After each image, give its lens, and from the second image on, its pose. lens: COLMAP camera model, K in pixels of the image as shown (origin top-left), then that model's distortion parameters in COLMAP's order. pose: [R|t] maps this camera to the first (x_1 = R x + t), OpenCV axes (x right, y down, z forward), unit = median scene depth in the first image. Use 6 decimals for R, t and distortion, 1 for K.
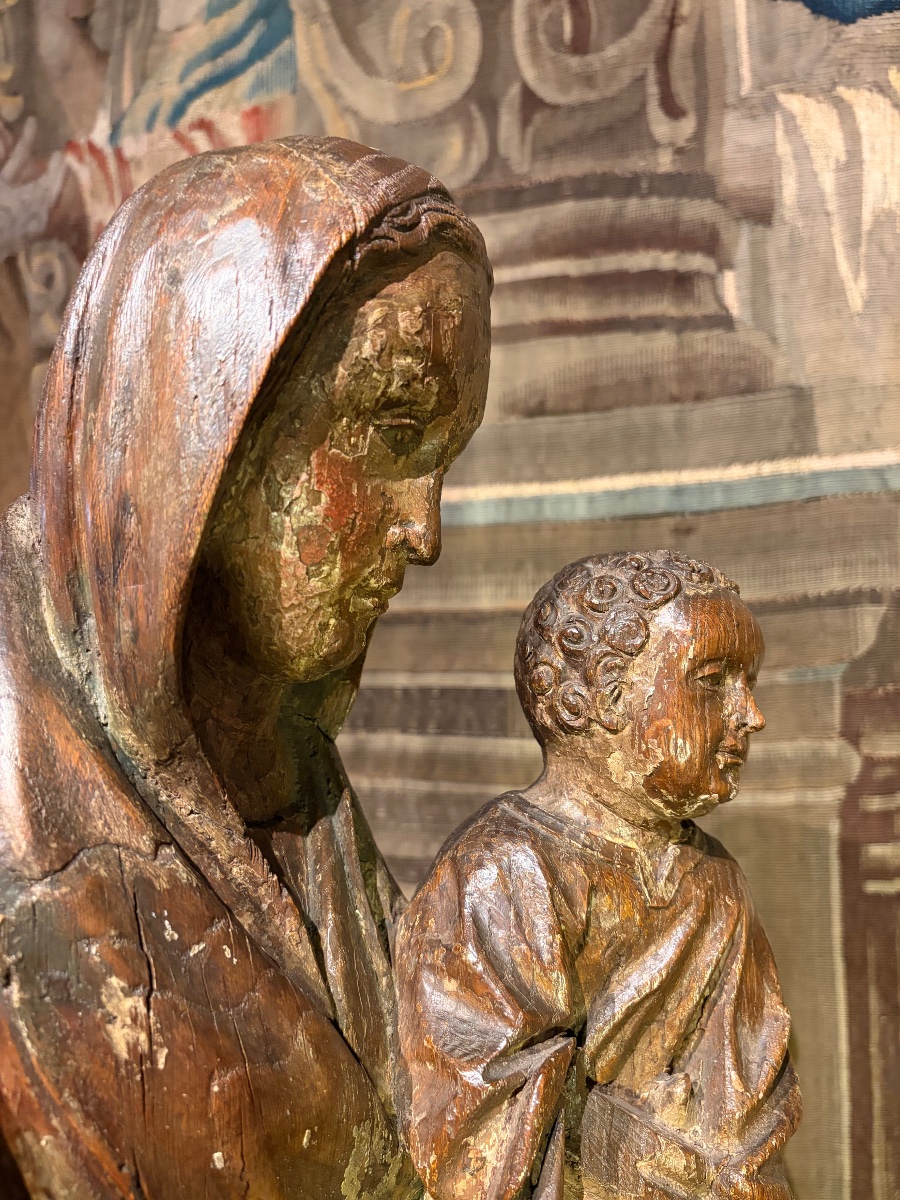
lens RADIAL K [[900.6, 0, 451.7], [0, 900.6, 604.7], [0, 0, 1]] dist [0.023280, -0.051767]
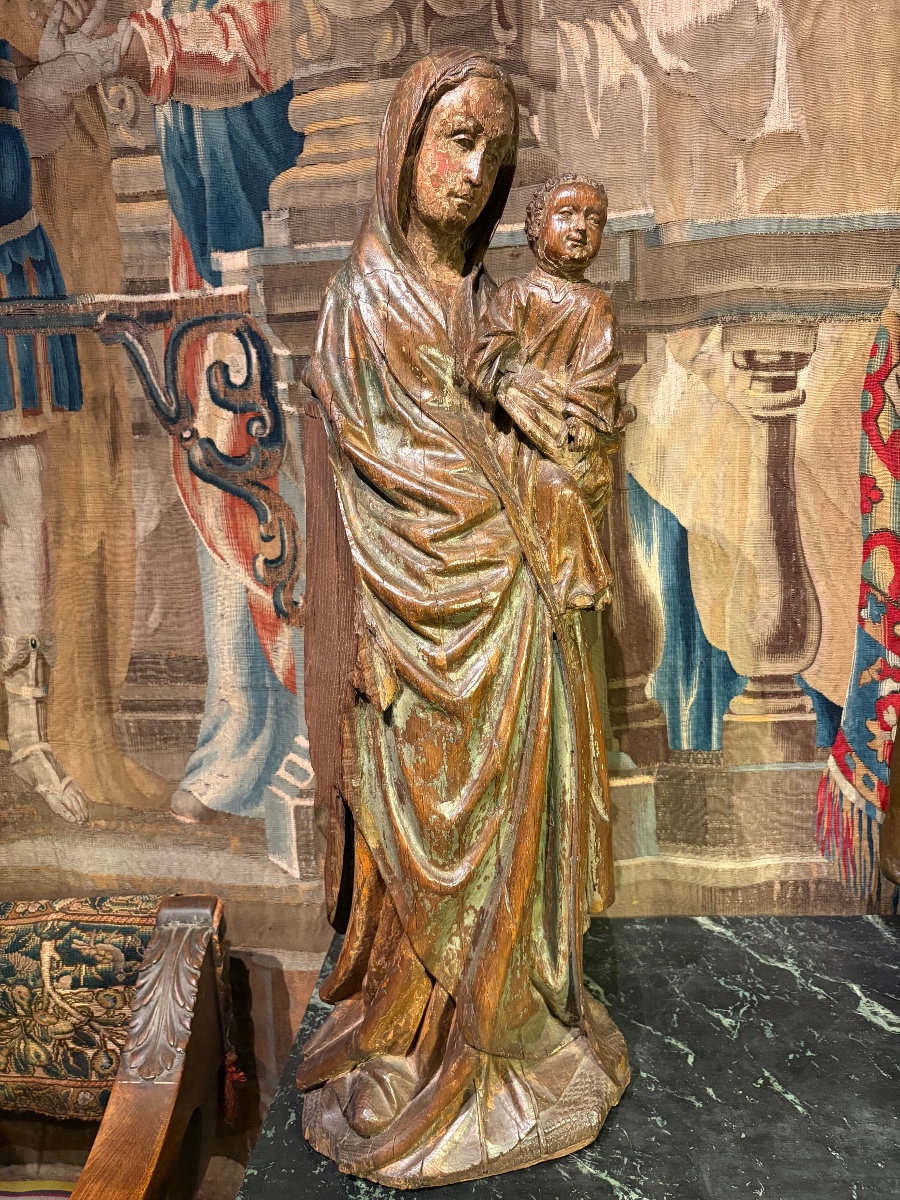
lens RADIAL K [[889.7, 0, 451.2], [0, 889.7, 604.5], [0, 0, 1]] dist [0.028748, -0.048492]
pose [[0.975361, -0.060753, 0.212087, -0.340346], [0.035565, 0.992062, 0.120618, 0.435901], [-0.217731, -0.110103, 0.969779, -0.940446]]
